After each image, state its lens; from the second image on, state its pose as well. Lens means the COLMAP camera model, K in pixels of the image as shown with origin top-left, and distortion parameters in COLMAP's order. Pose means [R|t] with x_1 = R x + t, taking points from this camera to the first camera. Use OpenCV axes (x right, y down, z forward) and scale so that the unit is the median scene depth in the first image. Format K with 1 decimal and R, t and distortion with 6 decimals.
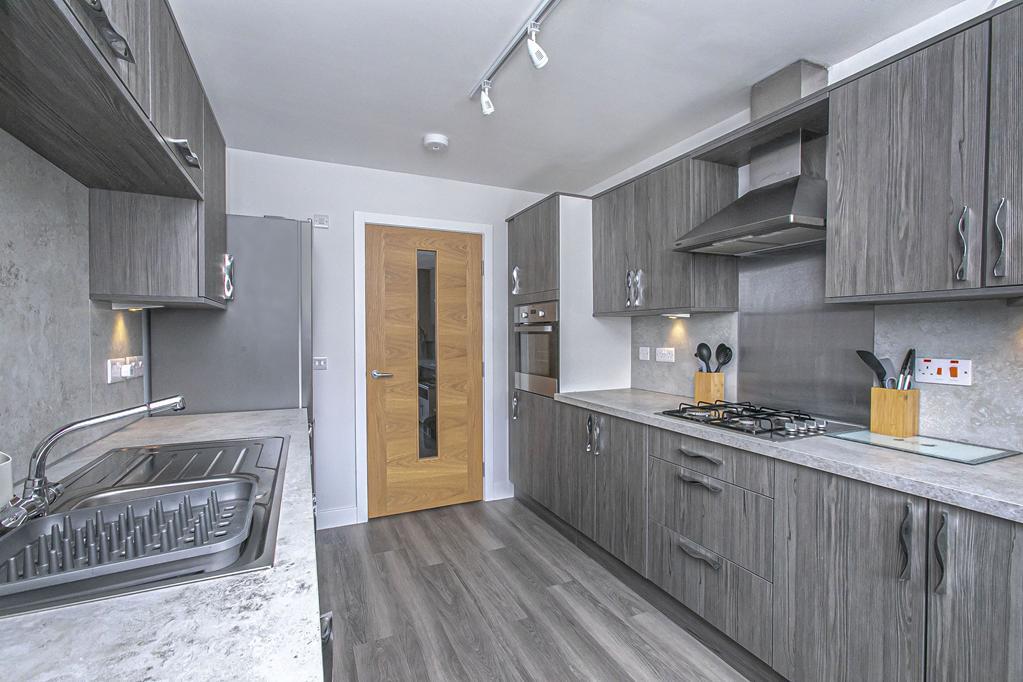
lens RADIAL K [[460.3, 0, 511.5], [0, 460.3, 341.0], [0, 0, 1]] dist [-0.000314, 0.000013]
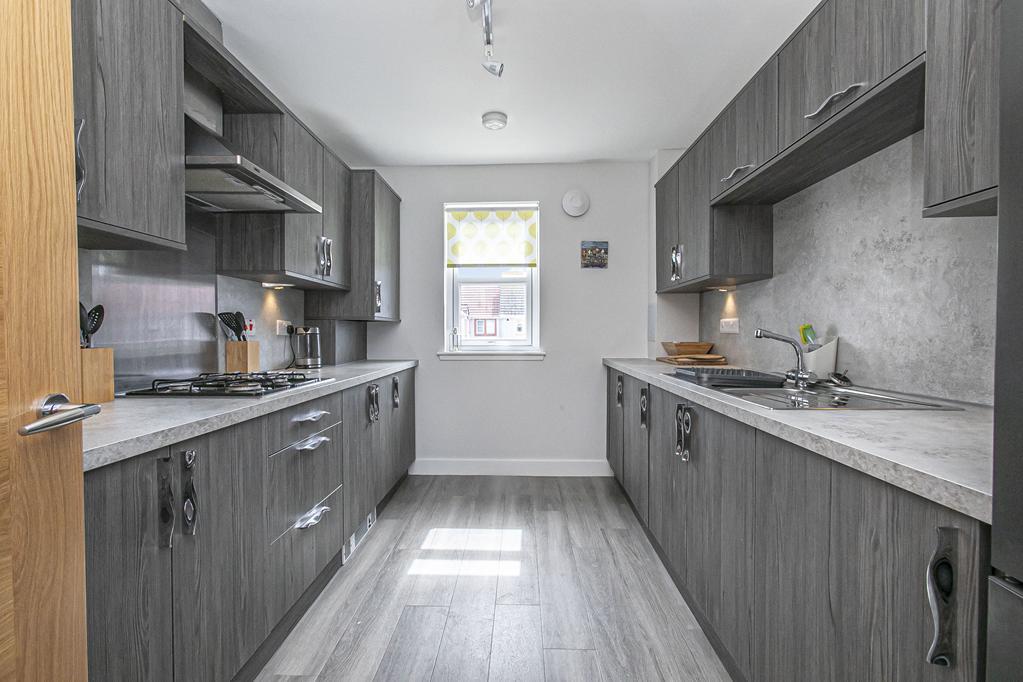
lens RADIAL K [[460.3, 0, 511.5], [0, 460.3, 341.0], [0, 0, 1]] dist [-0.000314, 0.000013]
pose [[-0.899127, -0.003473, 0.437675, -0.488436], [0.011836, 0.999410, 0.032244, 0.072914], [-0.437529, 0.034171, -0.898555, 2.064379]]
